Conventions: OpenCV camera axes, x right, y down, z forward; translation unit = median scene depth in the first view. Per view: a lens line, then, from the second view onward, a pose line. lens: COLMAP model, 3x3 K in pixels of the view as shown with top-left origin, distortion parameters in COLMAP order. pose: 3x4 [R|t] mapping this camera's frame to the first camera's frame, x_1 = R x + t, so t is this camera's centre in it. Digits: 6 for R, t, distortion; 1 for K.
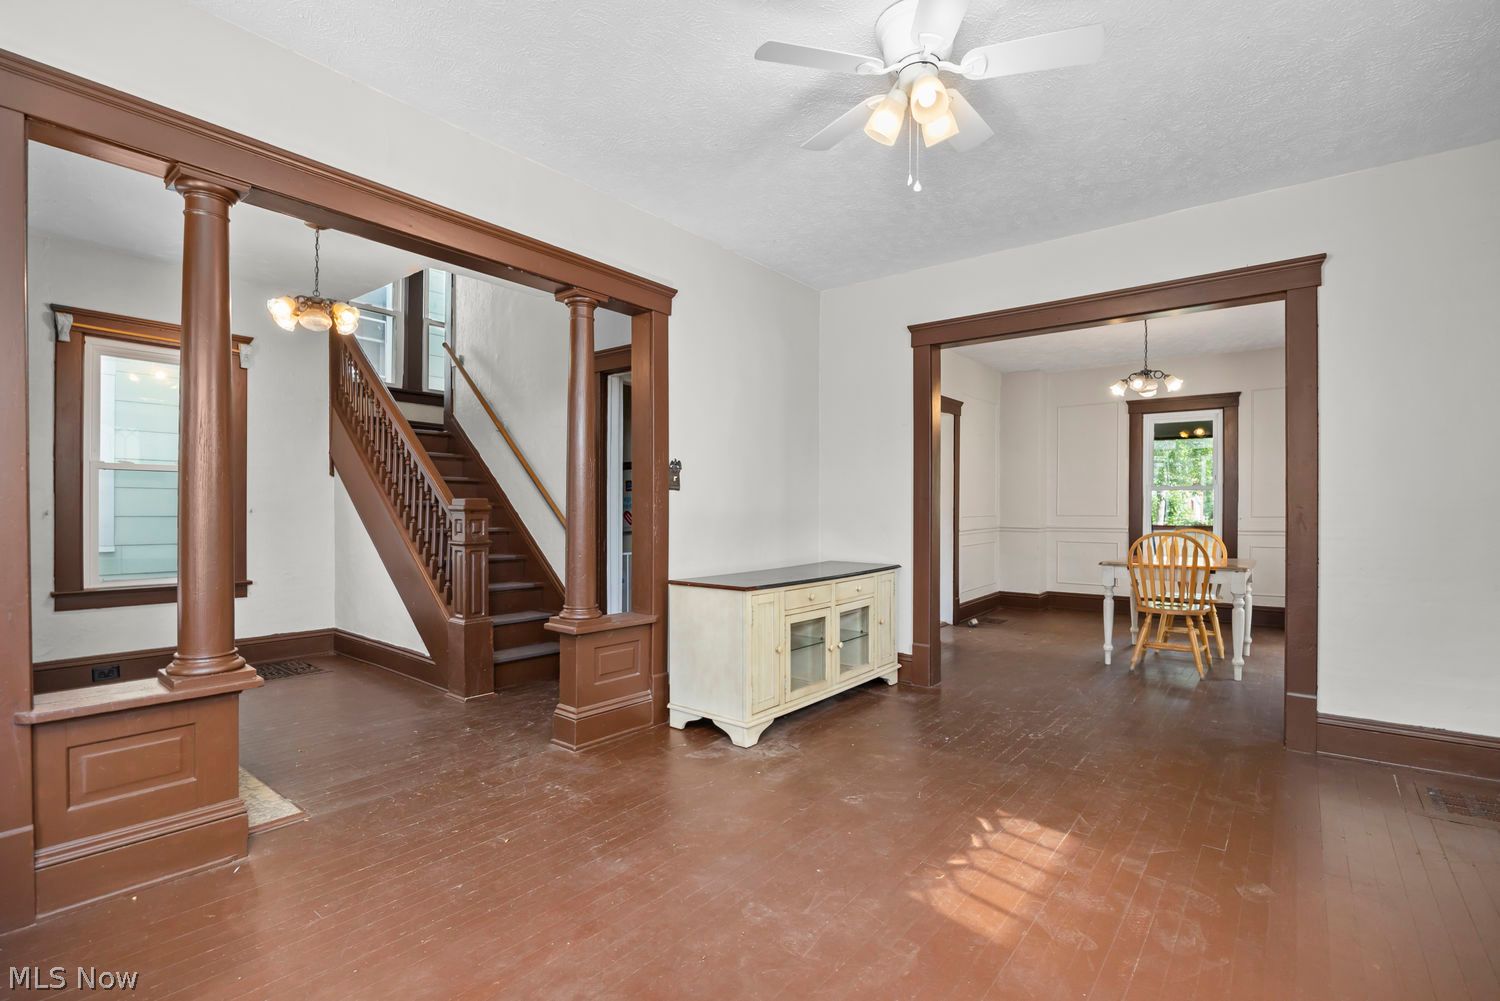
lens RADIAL K [[688.9, 0, 754.8], [0, 688.9, 502.5], [0, 0, 1]] dist [-0.014900, -0.000233]
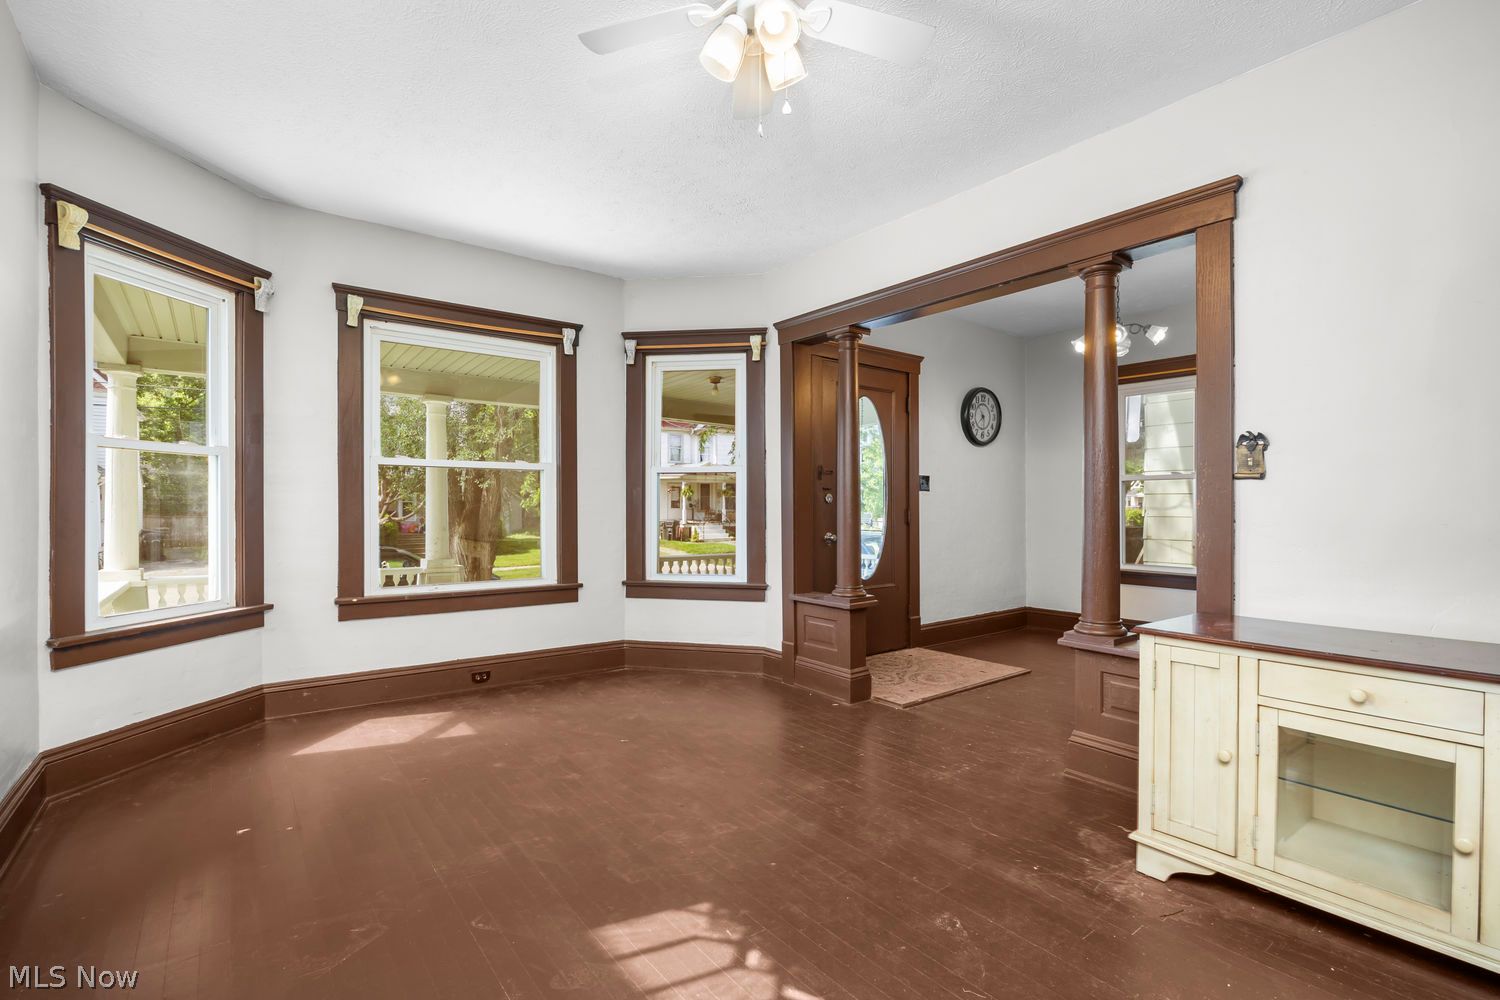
lens RADIAL K [[688.9, 0, 759.3], [0, 688.9, 506.2], [0, 0, 1]] dist [-0.014900, -0.000233]
pose [[-0.237875, -0.005617, -0.971280, 0.664608], [0.003399, 0.999972, -0.006616, 0.008655], [0.971290, -0.004876, -0.237849, 0.750854]]
